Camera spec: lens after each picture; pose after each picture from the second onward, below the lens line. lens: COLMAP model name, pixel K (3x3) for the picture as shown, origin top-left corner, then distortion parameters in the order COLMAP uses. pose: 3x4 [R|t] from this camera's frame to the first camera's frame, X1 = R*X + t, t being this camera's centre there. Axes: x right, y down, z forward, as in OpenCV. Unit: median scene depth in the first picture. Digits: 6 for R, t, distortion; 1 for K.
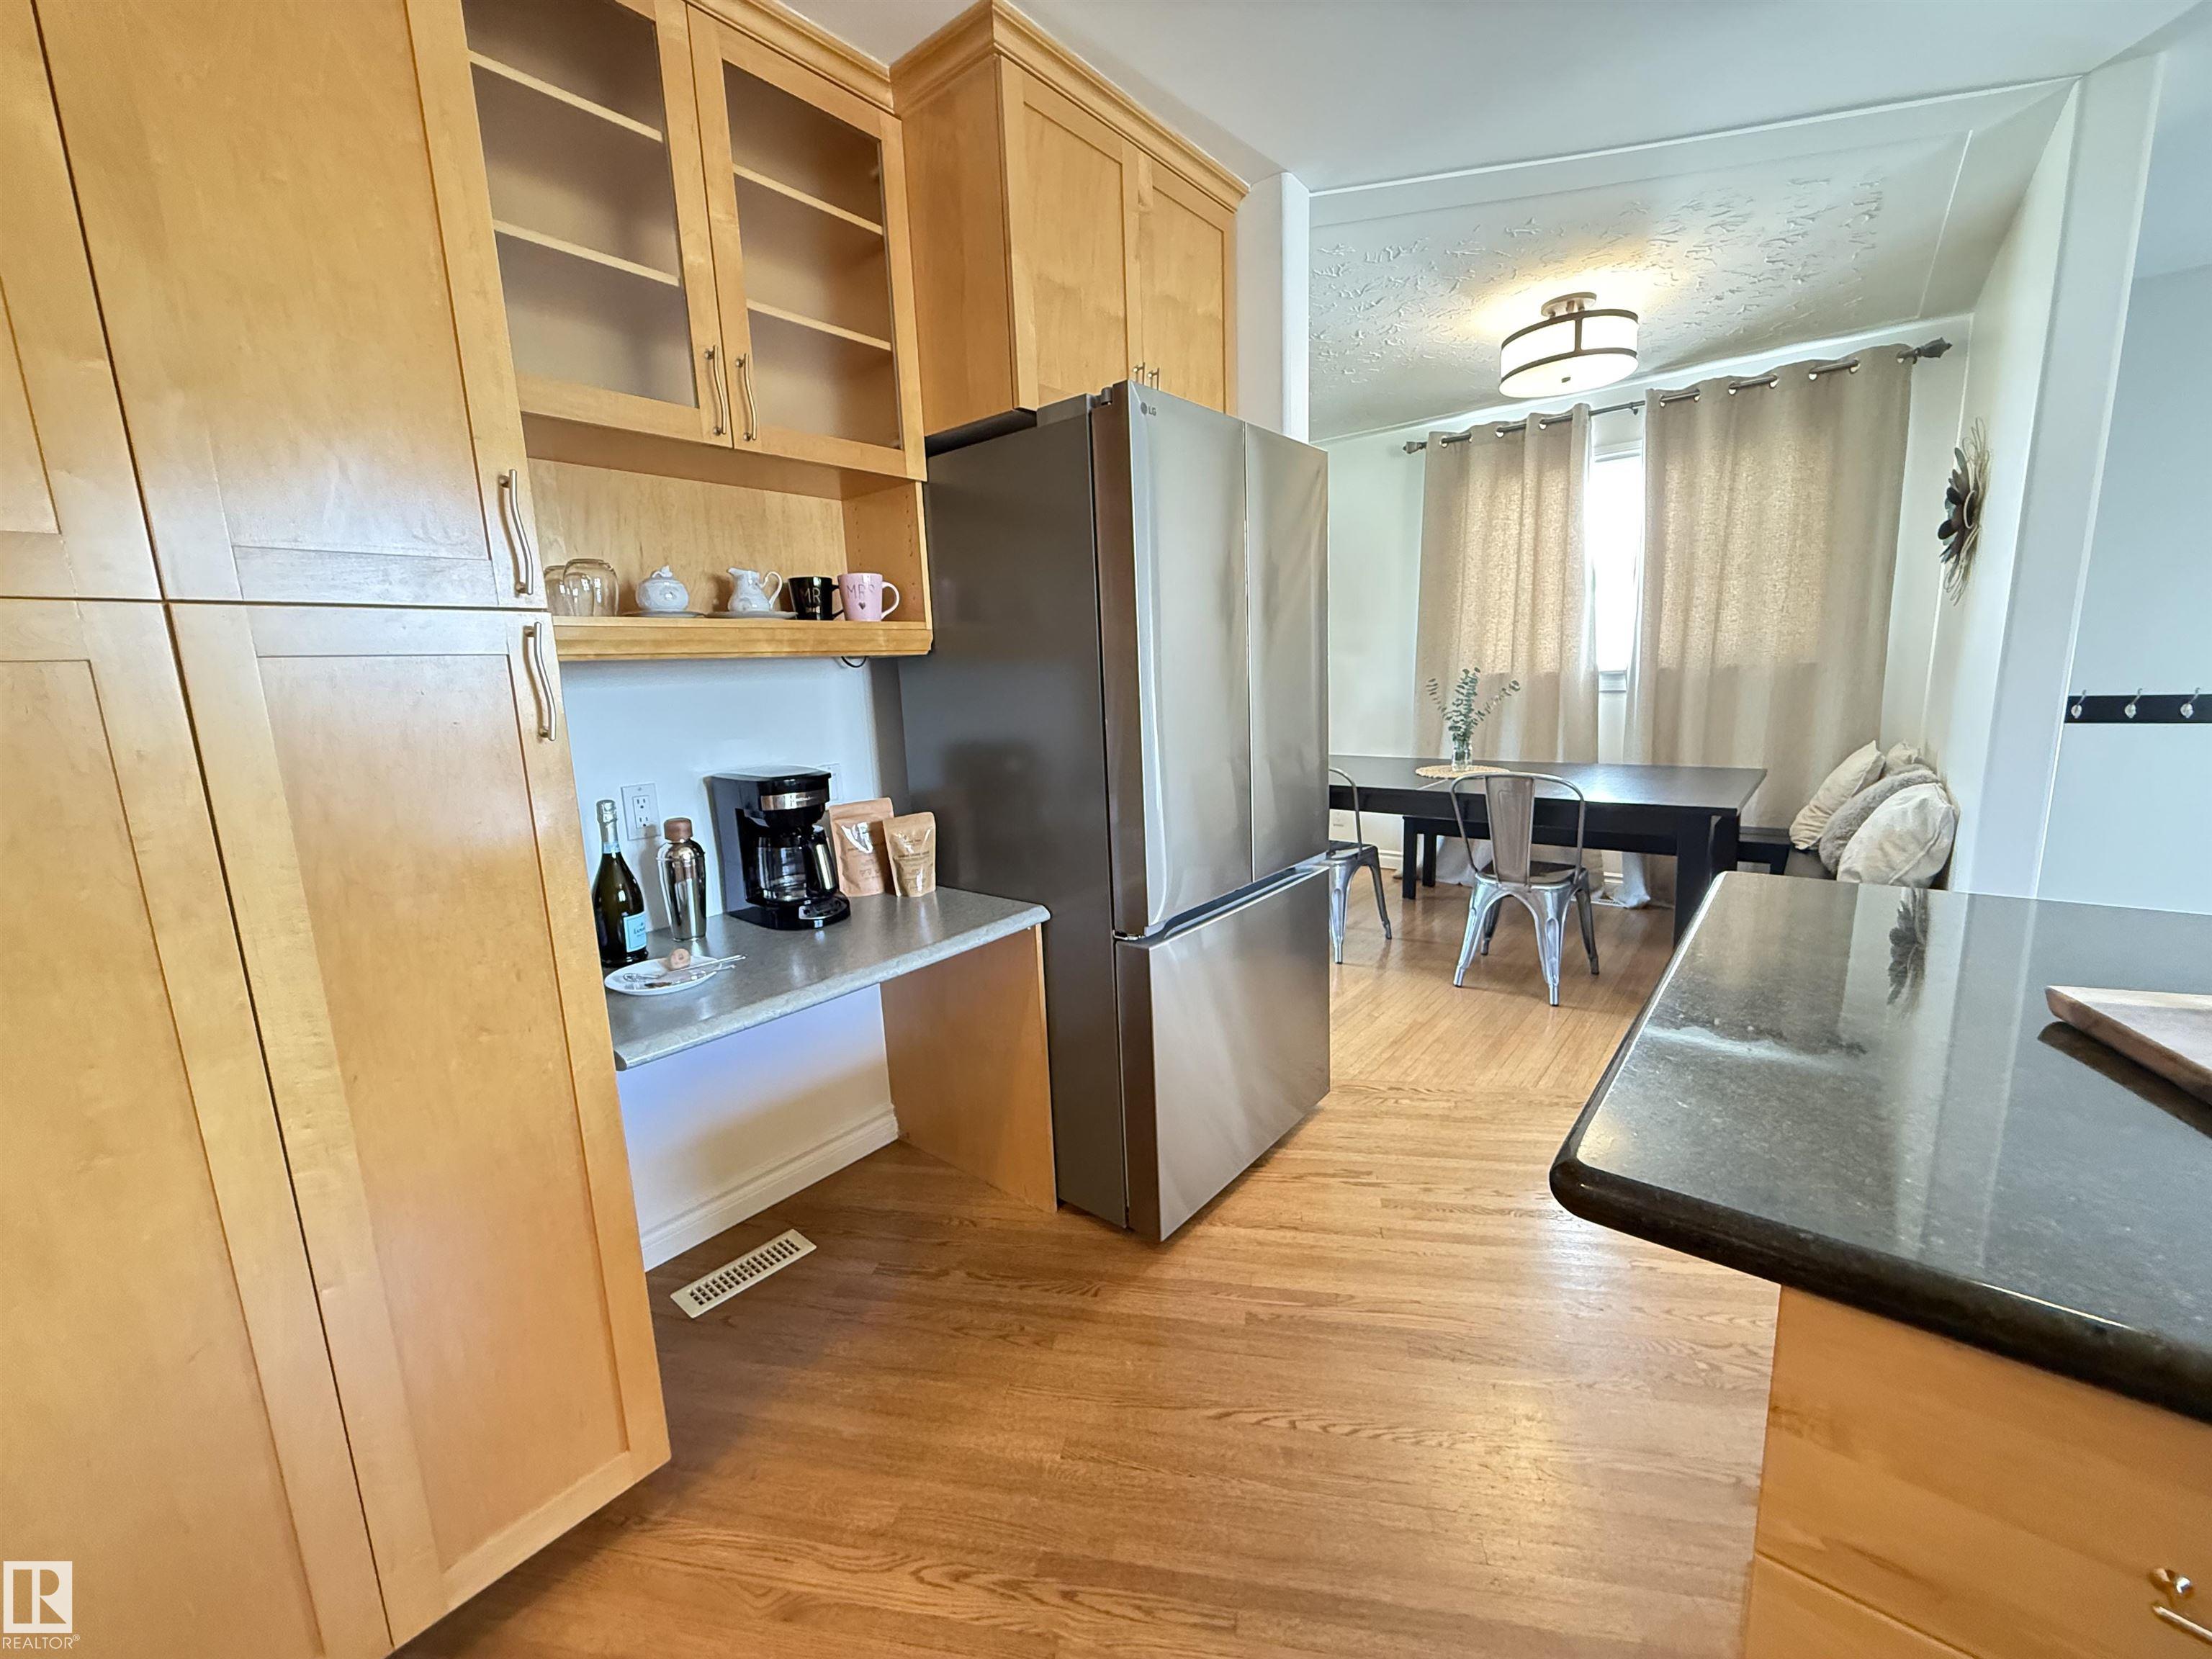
lens RADIAL K [[881.7, 0, 1099.1], [0, 881.7, 826.7], [0, 0, 1]] dist [-0.000841, -0.000415]
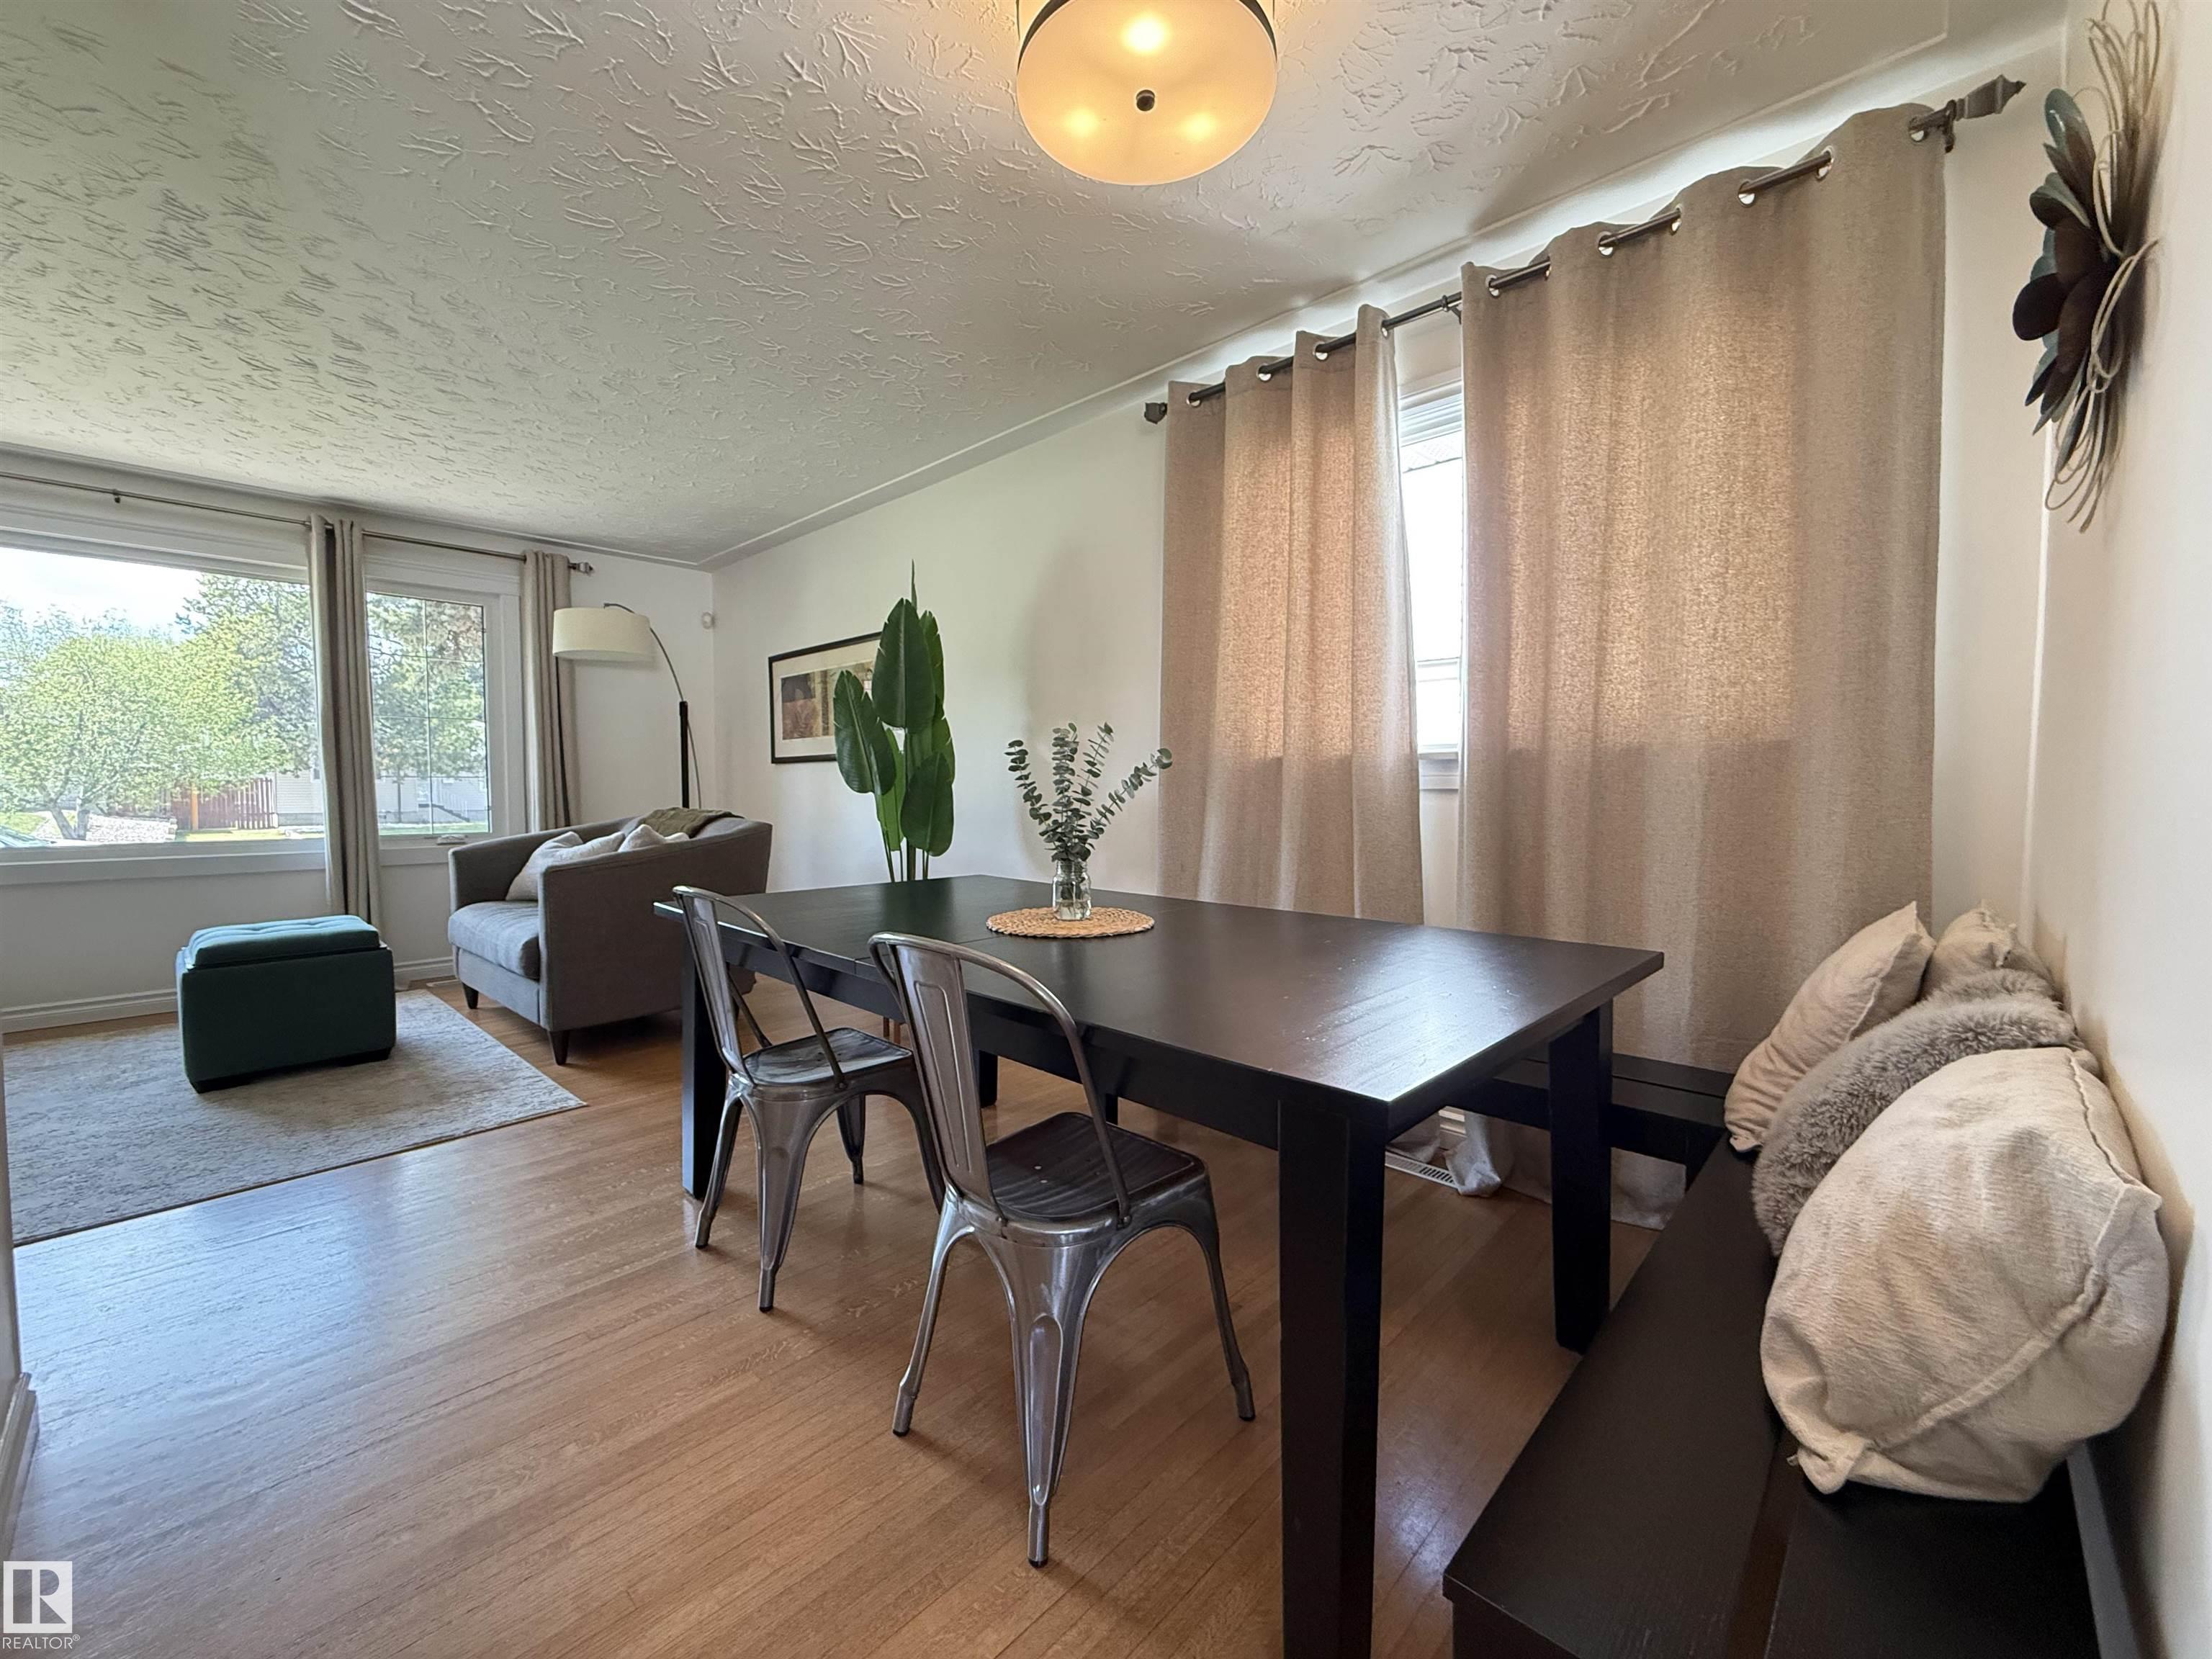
lens RADIAL K [[881.7, 0, 1099.1], [0, 881.7, 826.7], [0, 0, 1]] dist [-0.000841, -0.000415]
pose [[0.996332, 0.044870, -0.072857, 0.473457], [-0.053985, 0.990254, -0.128385, -0.052951], [0.066387, 0.131848, 0.989044, 0.497390]]
